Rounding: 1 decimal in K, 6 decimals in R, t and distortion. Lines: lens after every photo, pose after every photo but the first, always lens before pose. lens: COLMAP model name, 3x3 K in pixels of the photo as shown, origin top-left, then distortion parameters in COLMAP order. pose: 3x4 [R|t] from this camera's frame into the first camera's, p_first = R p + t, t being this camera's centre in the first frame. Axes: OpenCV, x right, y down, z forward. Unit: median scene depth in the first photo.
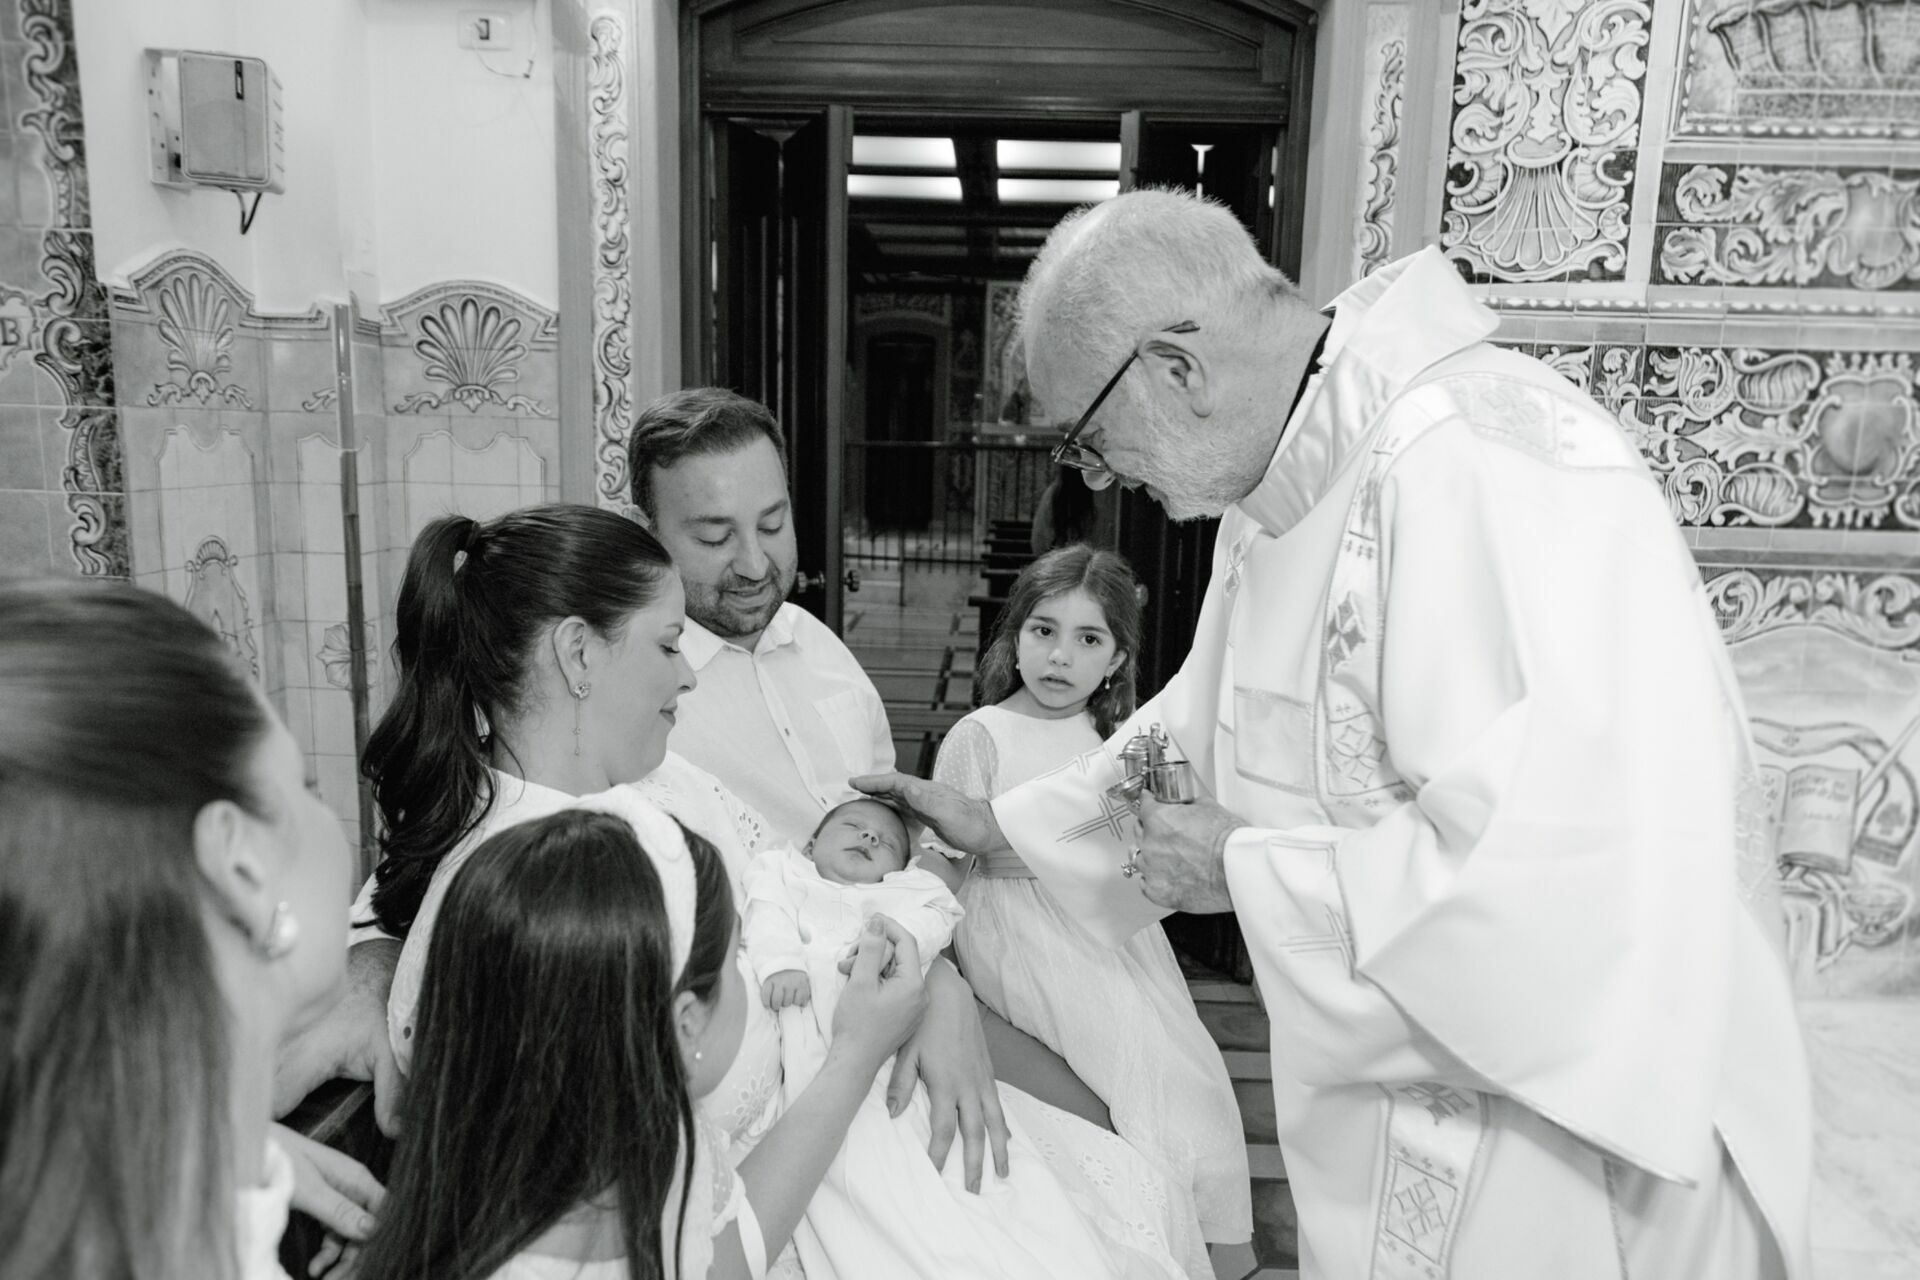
lens RADIAL K [[1280.2, 0, 967.0], [0, 1280.2, 646.6], [0, 0, 1]] dist [0.004740, 0.003168]
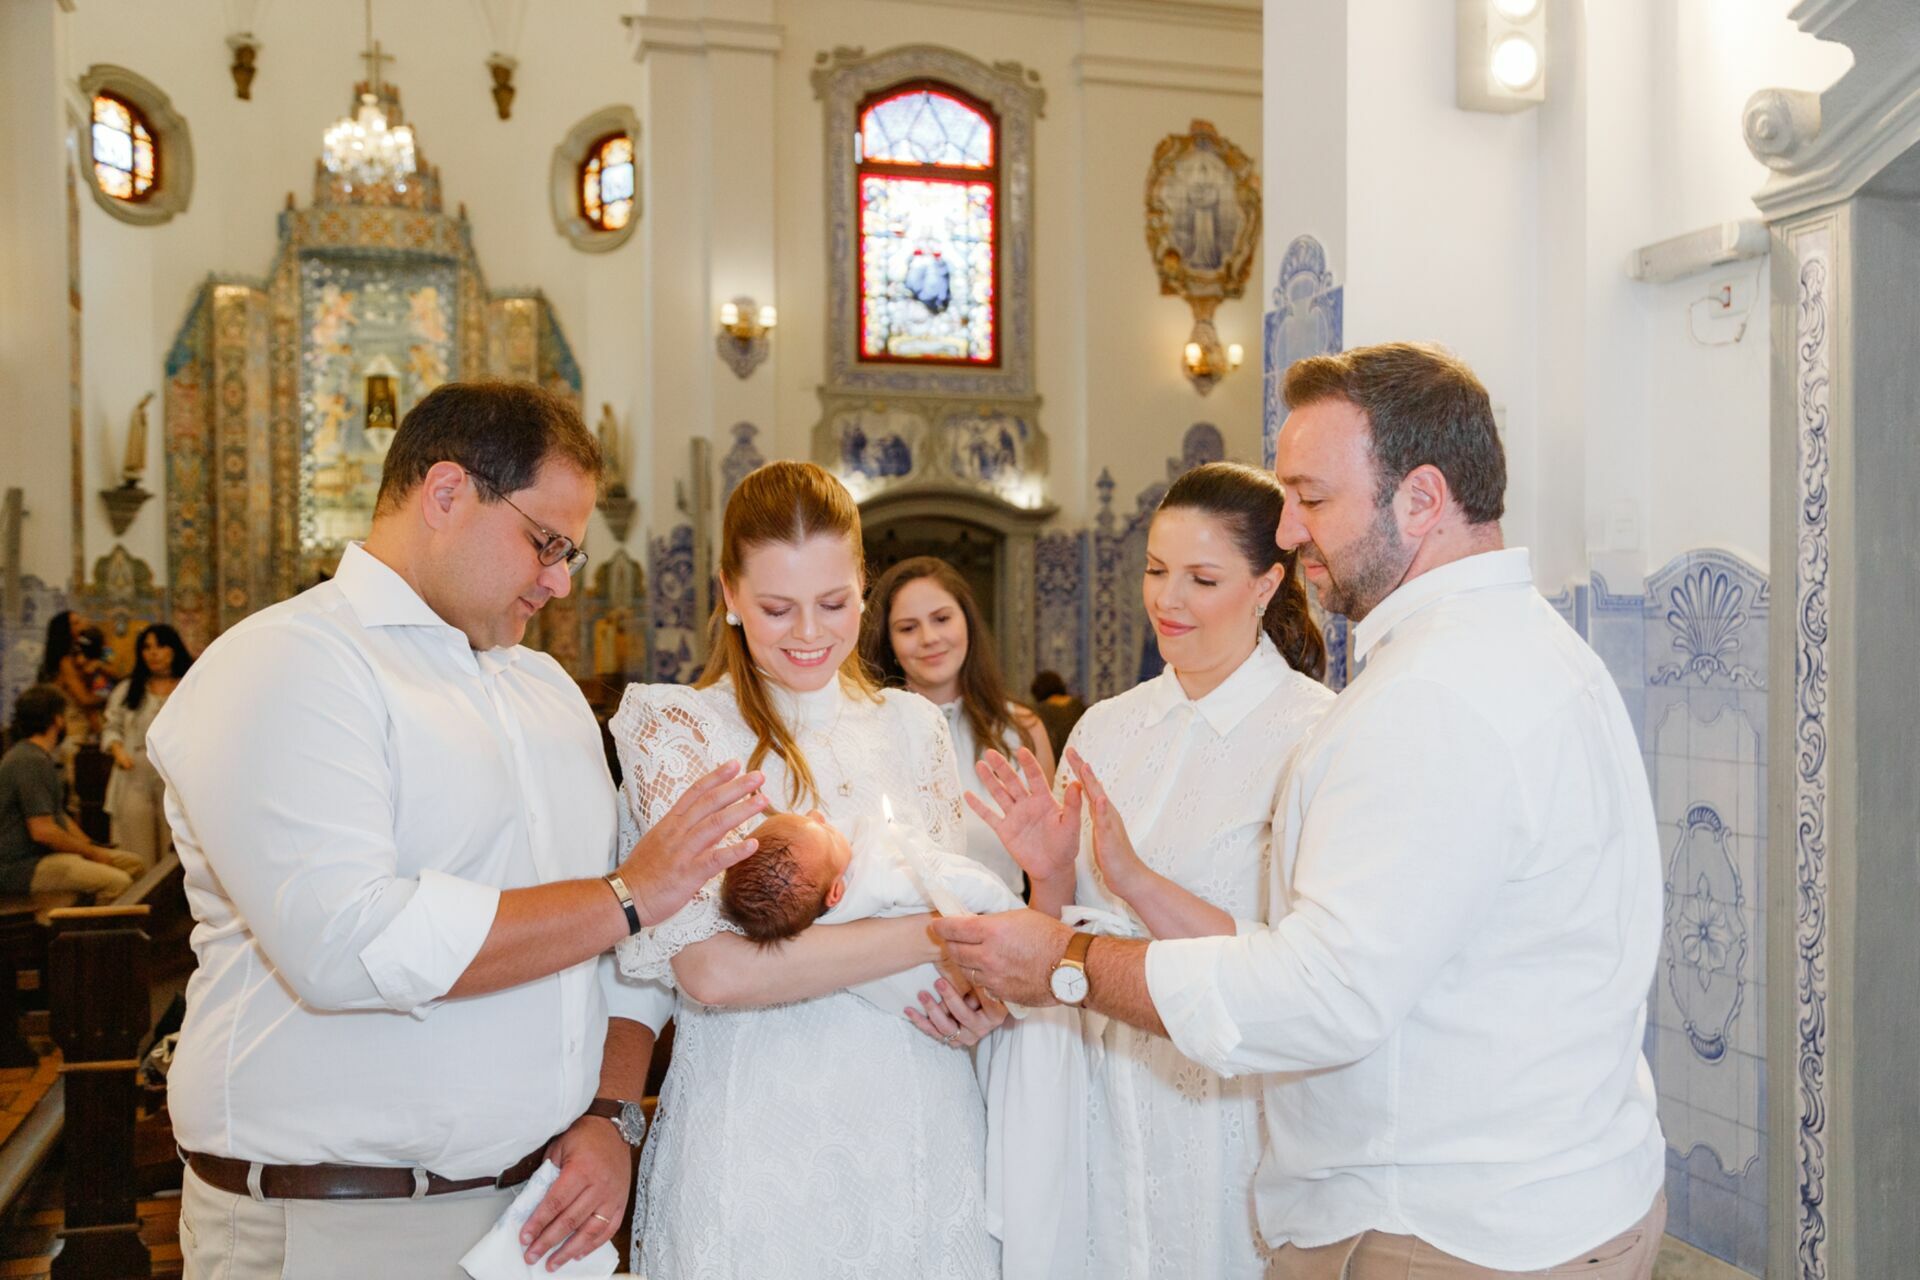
lens RADIAL K [[1854.7, 0, 967.1], [0, 1854.7, 652.2], [0, 0, 1]] dist [0.027775, 0.000000]
pose [[0.309830, -0.014858, -0.950676, 0.772206], [-0.141150, 0.988080, -0.061444, -0.045343], [0.940256, 0.153225, 0.304039, 0.067507]]
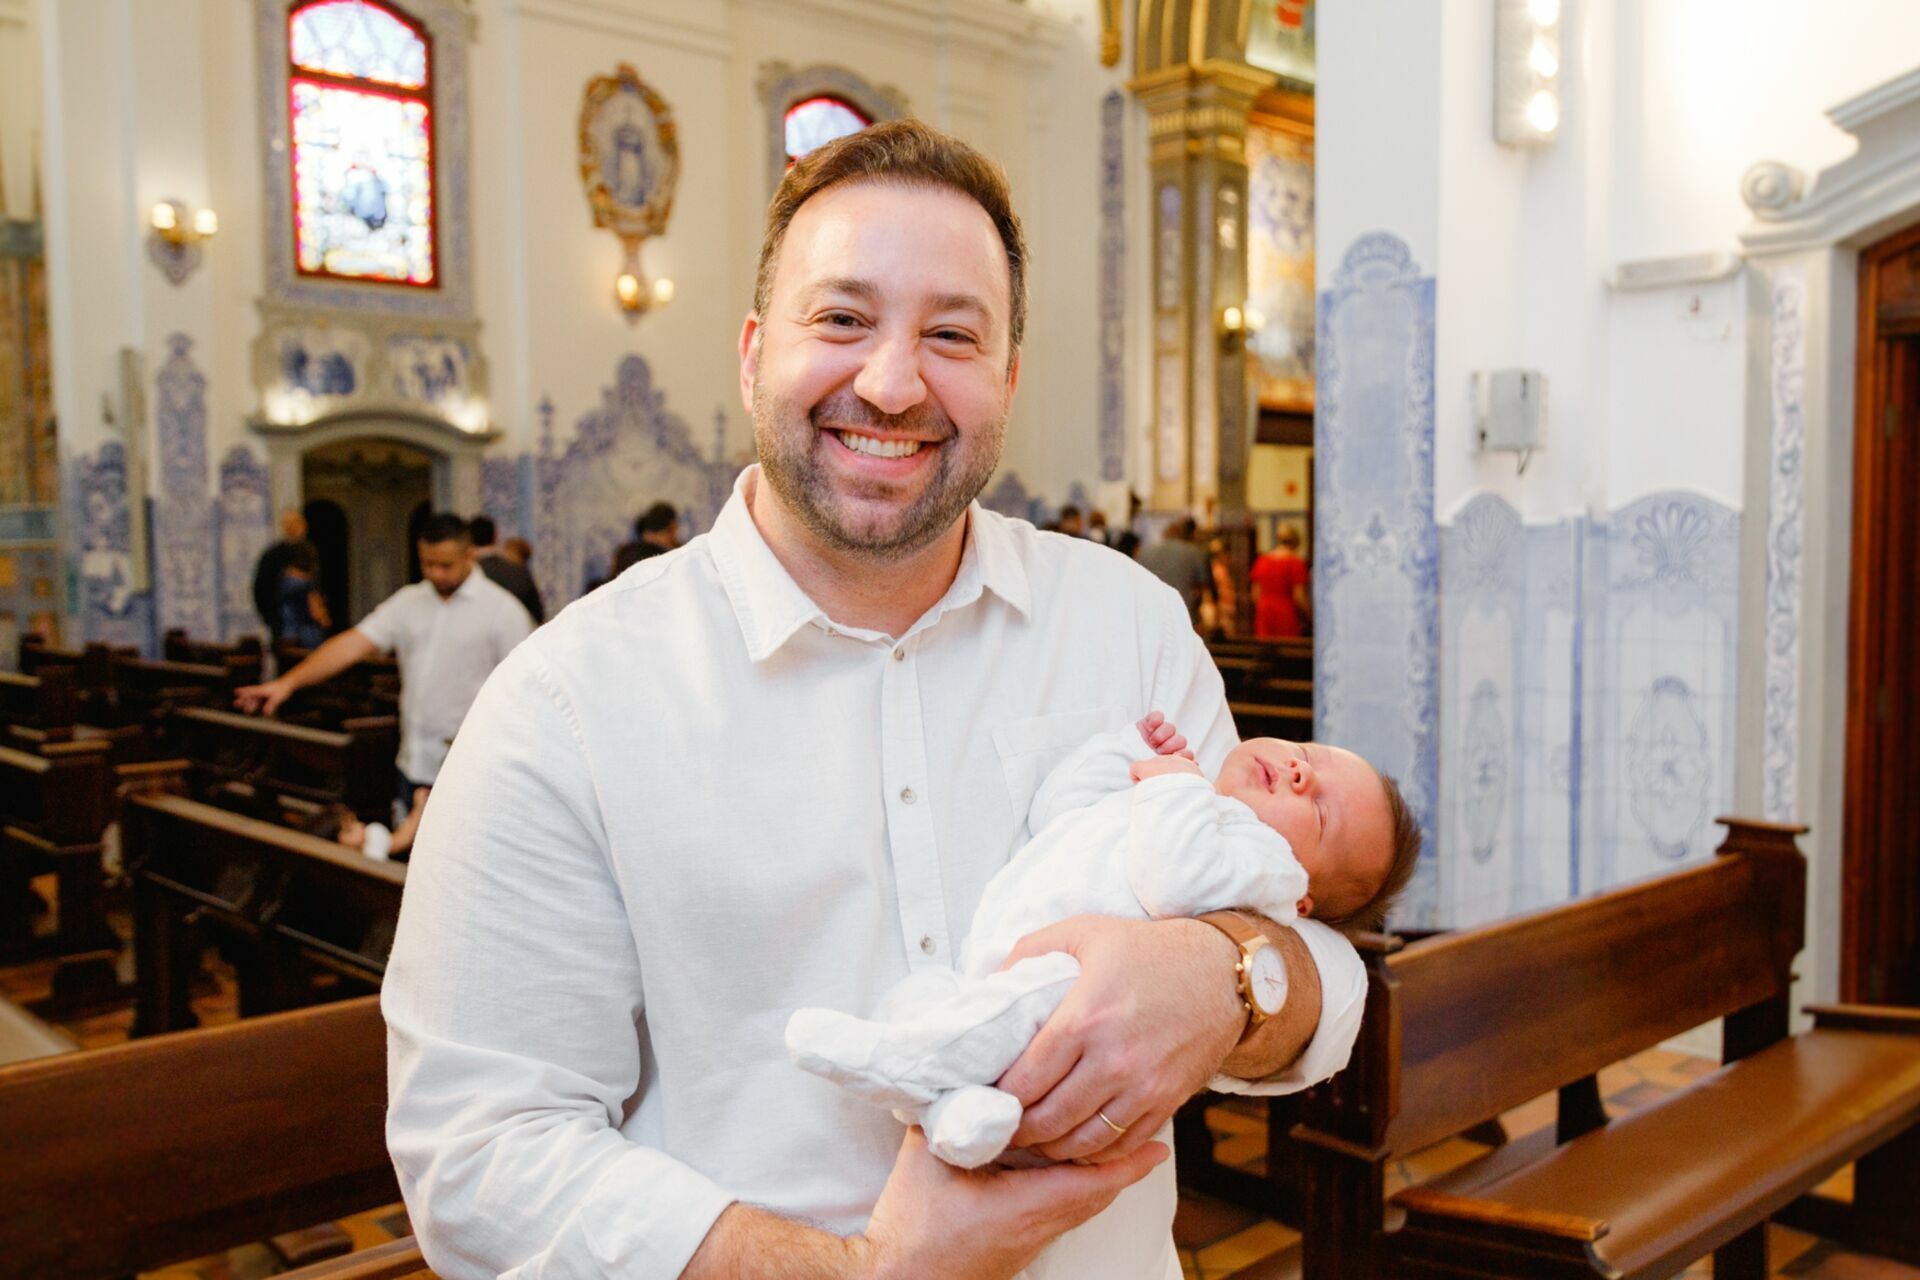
lens RADIAL K [[1745.9, 0, 969.0], [0, 1745.9, 650.3], [0, 0, 1]] dist [-0.001557, 0.011059]
pose [[0.698016, 0.012486, -0.715974, 0.392589], [-0.087905, 0.993780, -0.068370, 0.064443], [0.710667, 0.110662, 0.694771, -0.743104]]
